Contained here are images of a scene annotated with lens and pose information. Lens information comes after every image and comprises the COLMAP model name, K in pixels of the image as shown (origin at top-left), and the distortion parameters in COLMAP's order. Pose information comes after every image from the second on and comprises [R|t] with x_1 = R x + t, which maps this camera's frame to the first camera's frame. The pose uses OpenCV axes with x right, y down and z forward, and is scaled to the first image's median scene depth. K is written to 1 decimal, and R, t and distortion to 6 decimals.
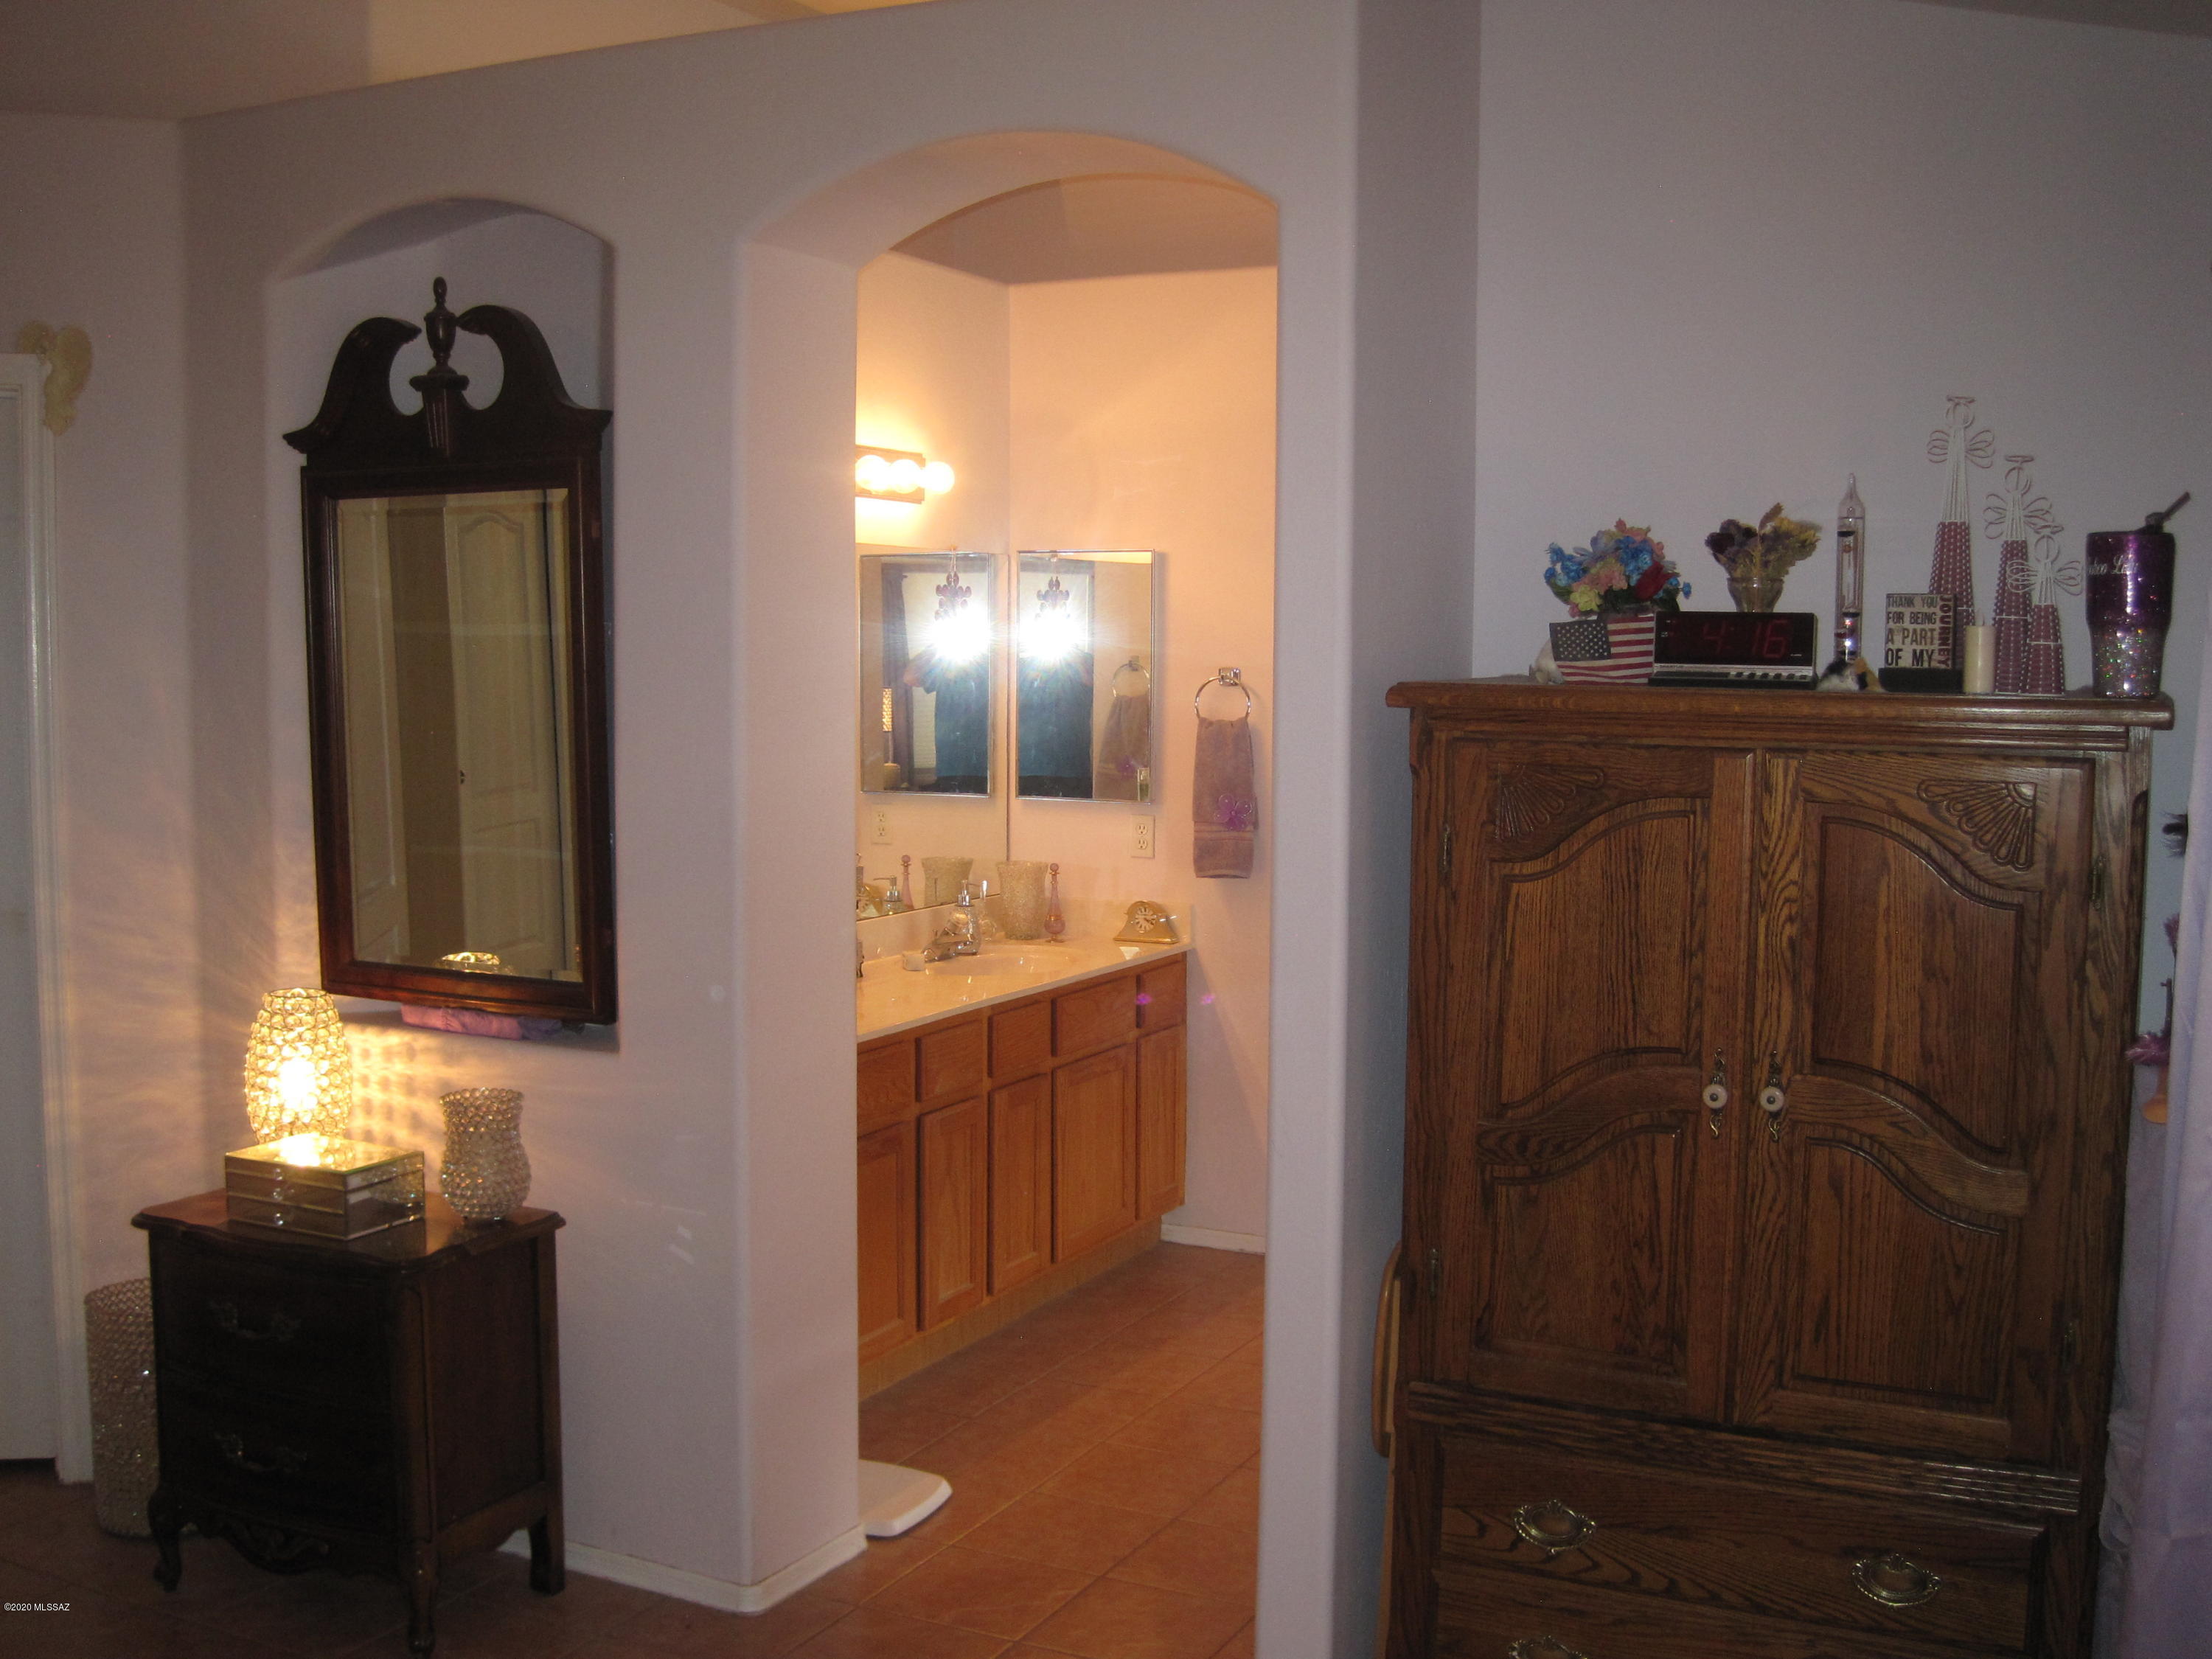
lens RADIAL K [[2295.8, 0, 1106.0], [0, 2295.8, 829.5], [0, 0, 1]] dist [-0.156359, 0.085059]
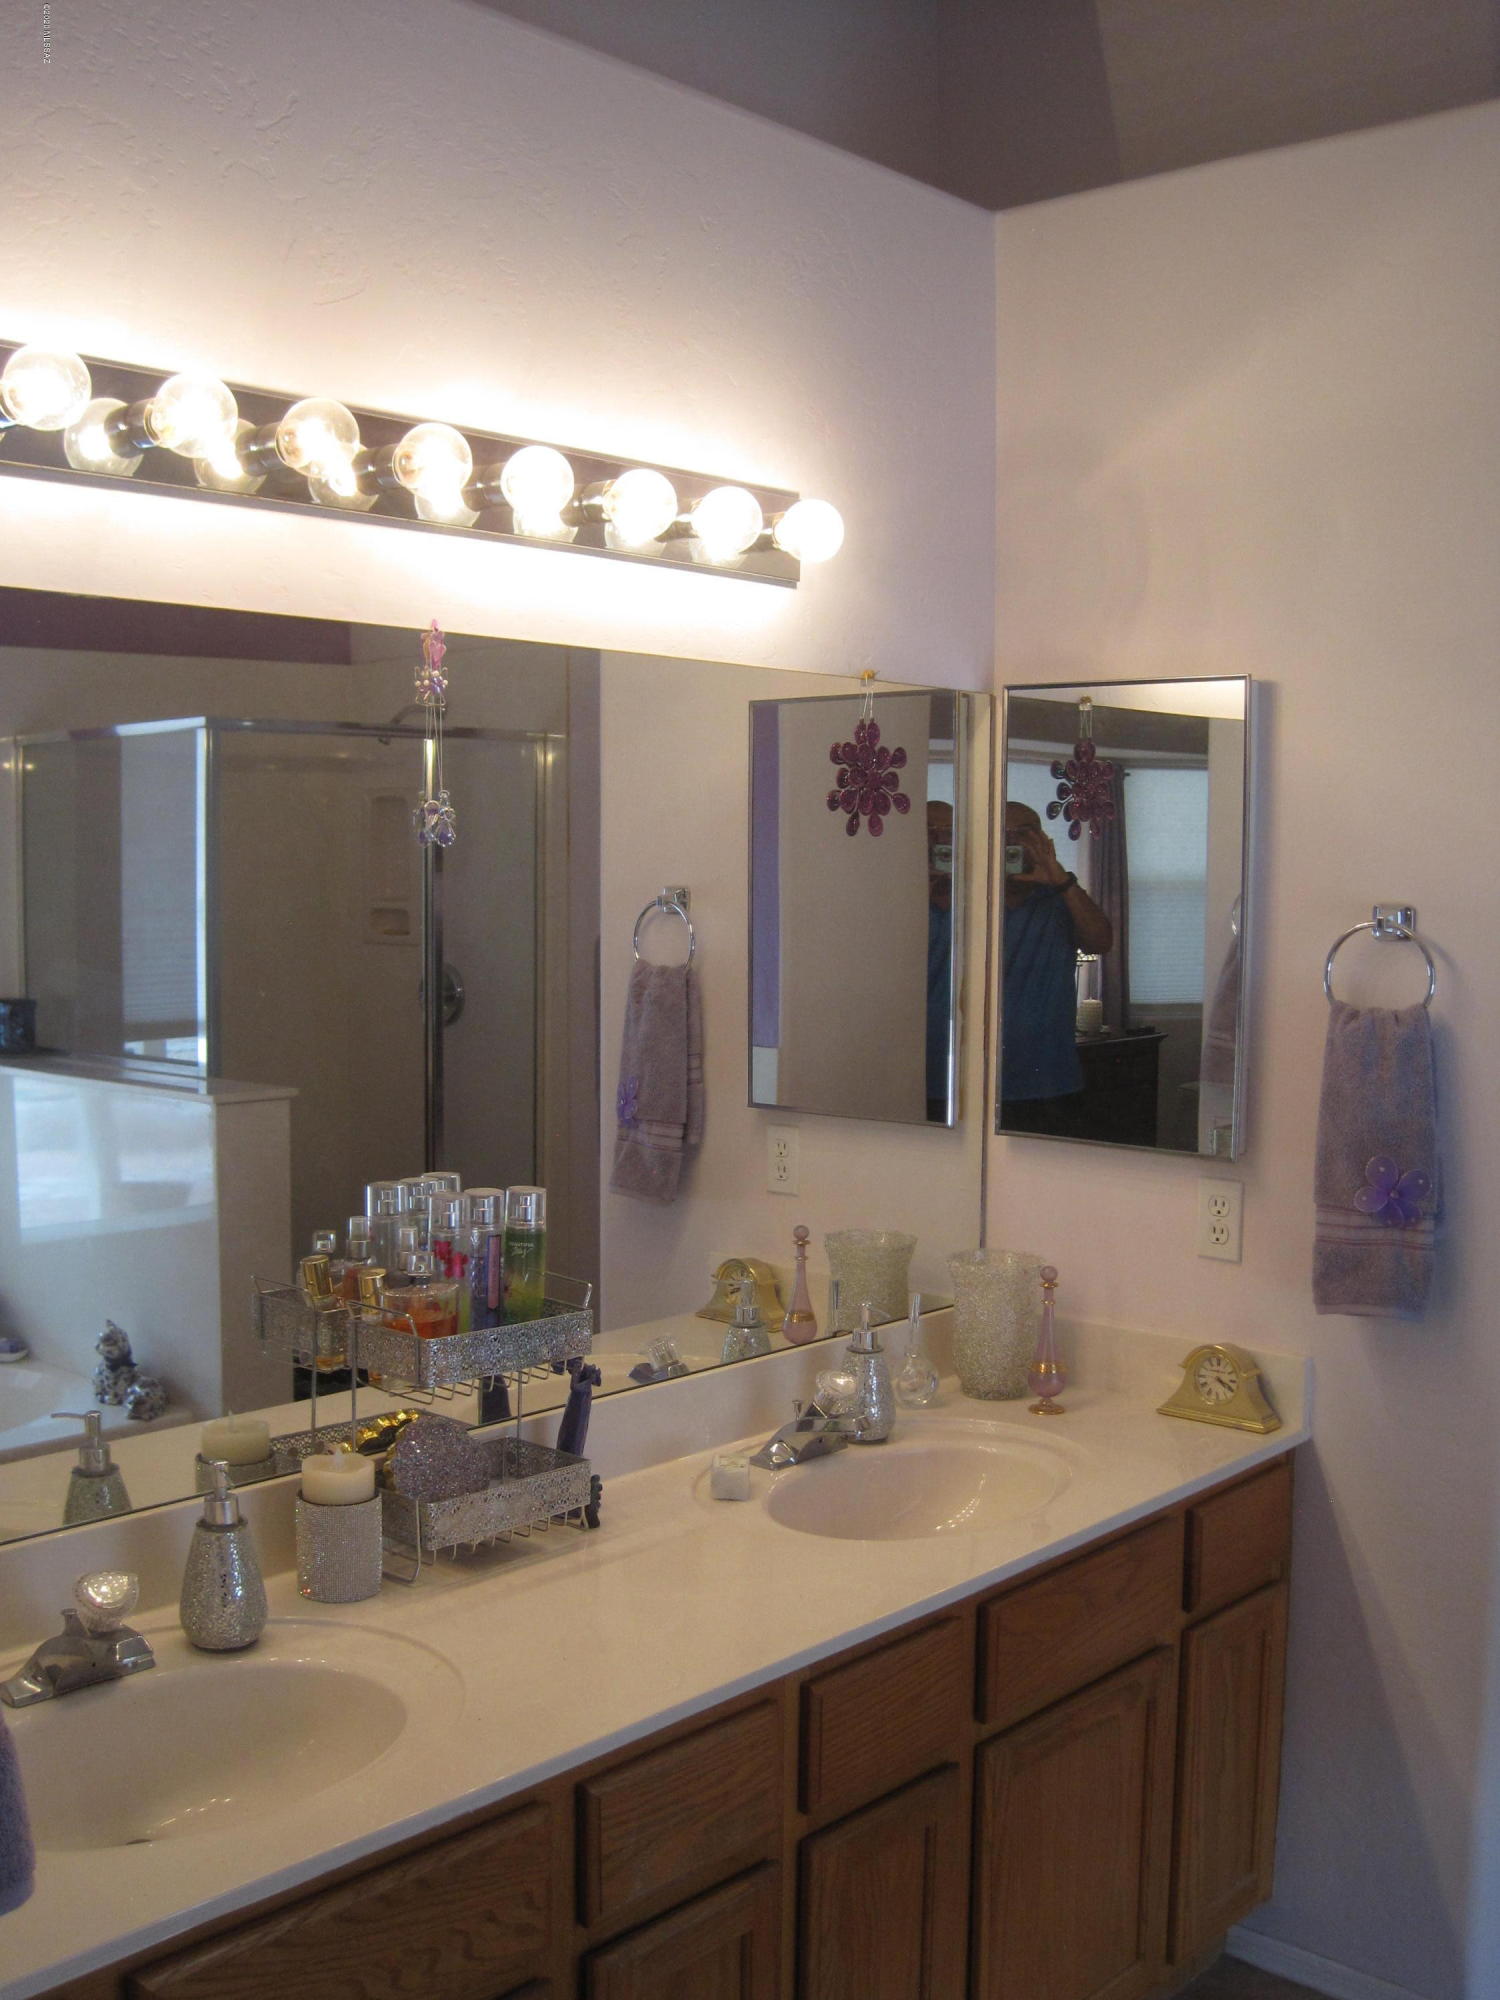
lens RADIAL K [[2075.8, 0, 750.0], [0, 2075.8, 1000.0], [0, 0, 1]] dist [-0.156359, 0.085059]
pose [[0.966289, 0.024040, -0.256337, 0.032242], [-0.028684, 0.999485, -0.014390, -0.038904], [0.255859, 0.021258, 0.966480, 0.523578]]
